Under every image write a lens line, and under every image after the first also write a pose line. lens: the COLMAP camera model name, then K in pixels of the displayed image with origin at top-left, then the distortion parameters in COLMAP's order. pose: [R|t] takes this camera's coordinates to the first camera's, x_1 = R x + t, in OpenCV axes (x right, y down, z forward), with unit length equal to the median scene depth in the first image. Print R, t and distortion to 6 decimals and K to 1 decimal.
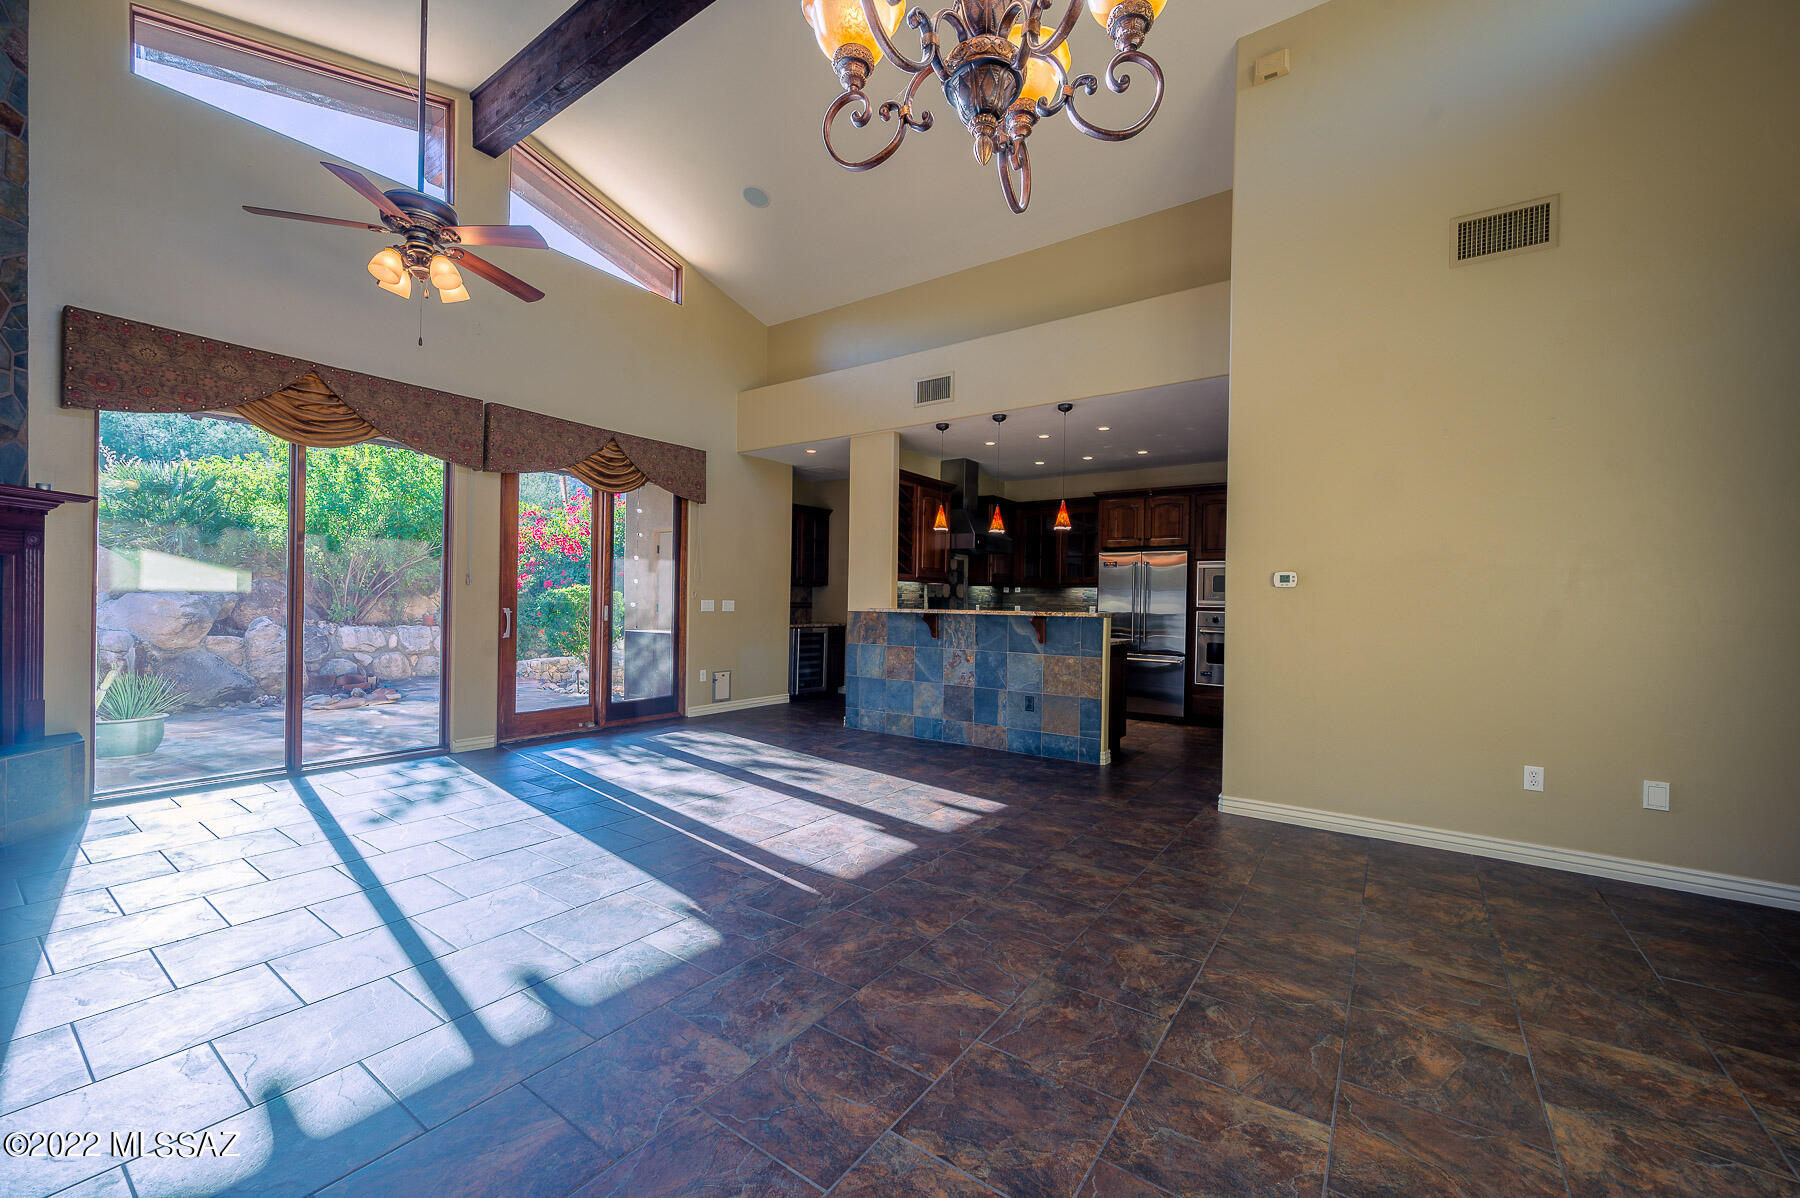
lens RADIAL K [[707.6, 0, 899.9], [0, 707.6, 609.3], [0, 0, 1]] dist [0.000763, -0.000174]
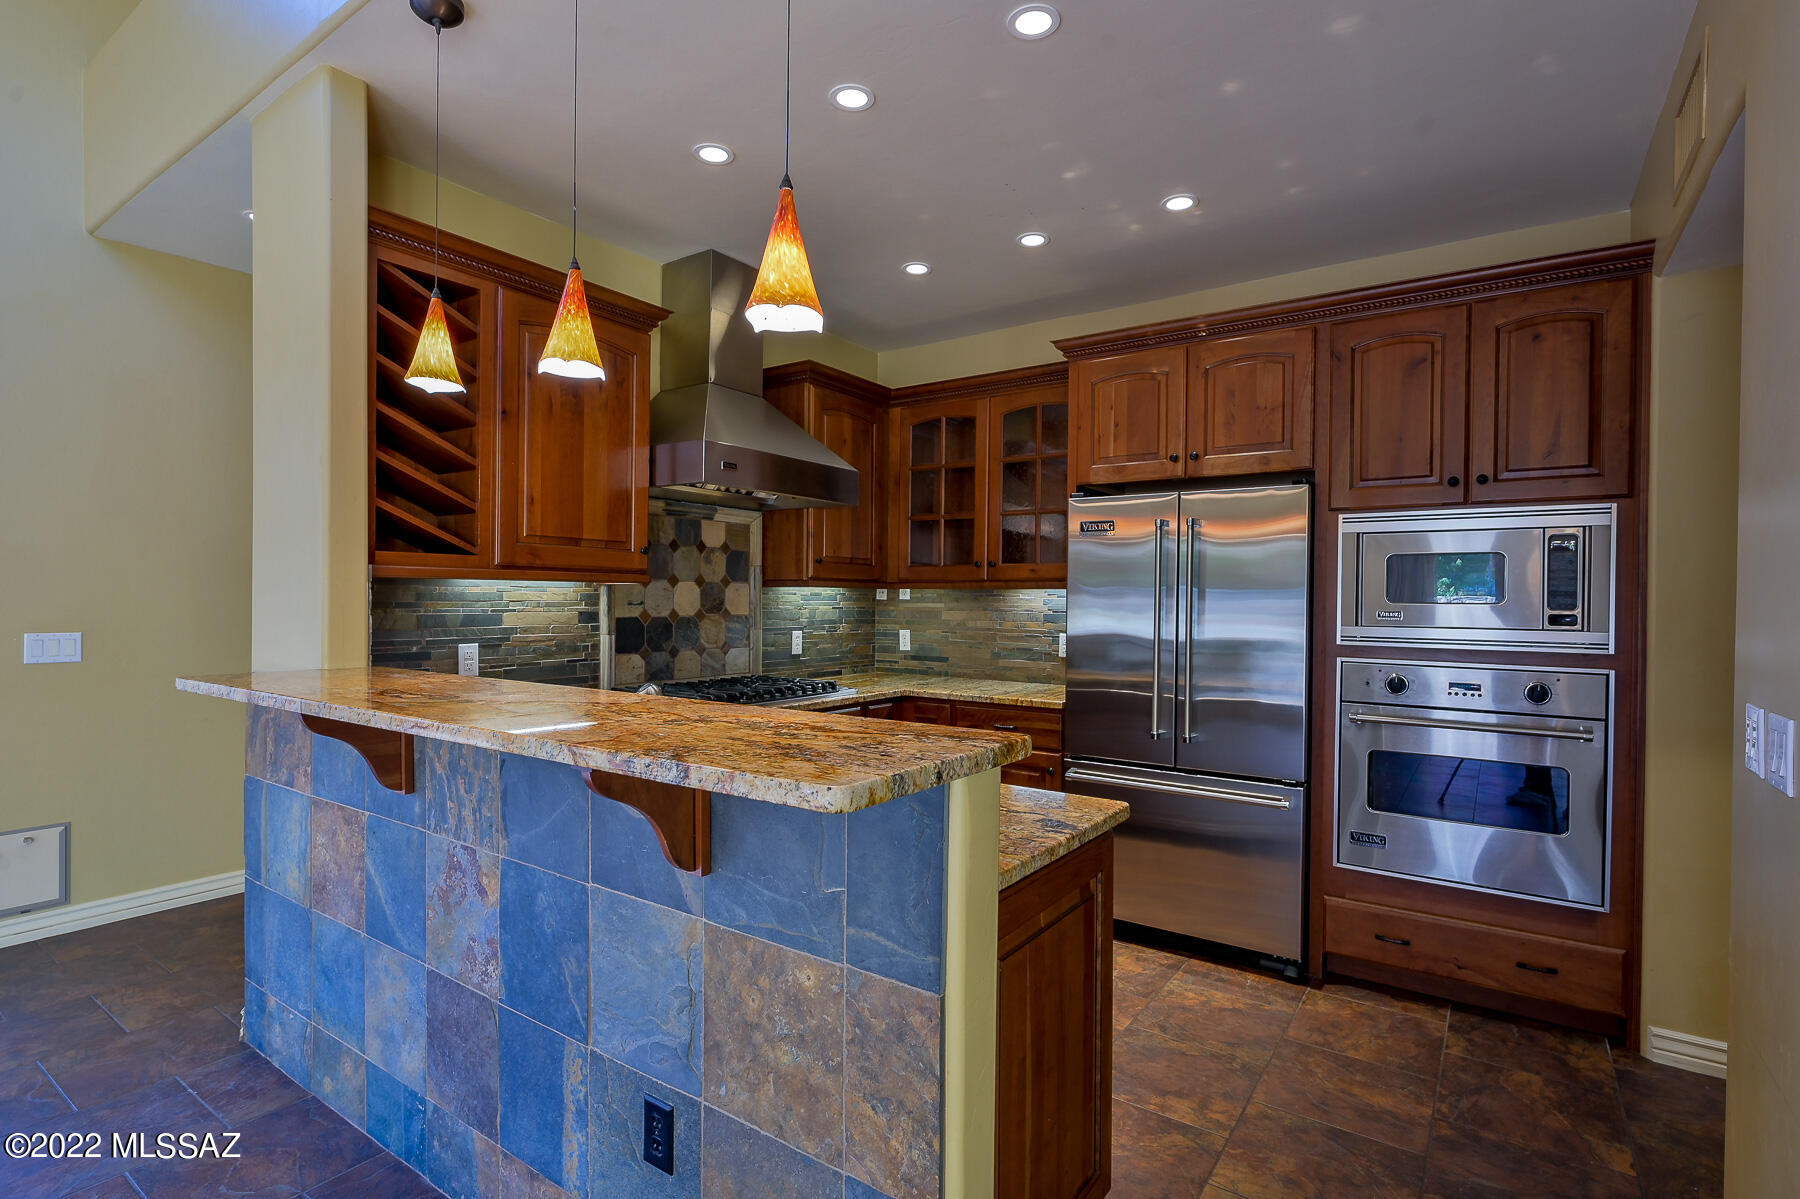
lens RADIAL K [[865.9, 0, 905.1], [0, 865.9, 610.3], [0, 0, 1]] dist [0.000642, 0.000010]
pose [[0.999921, -0.007004, 0.010397, 0.208851], [0.007008, 0.999975, -0.000309, -0.022275], [-0.010395, 0.000382, 0.999946, 0.593761]]
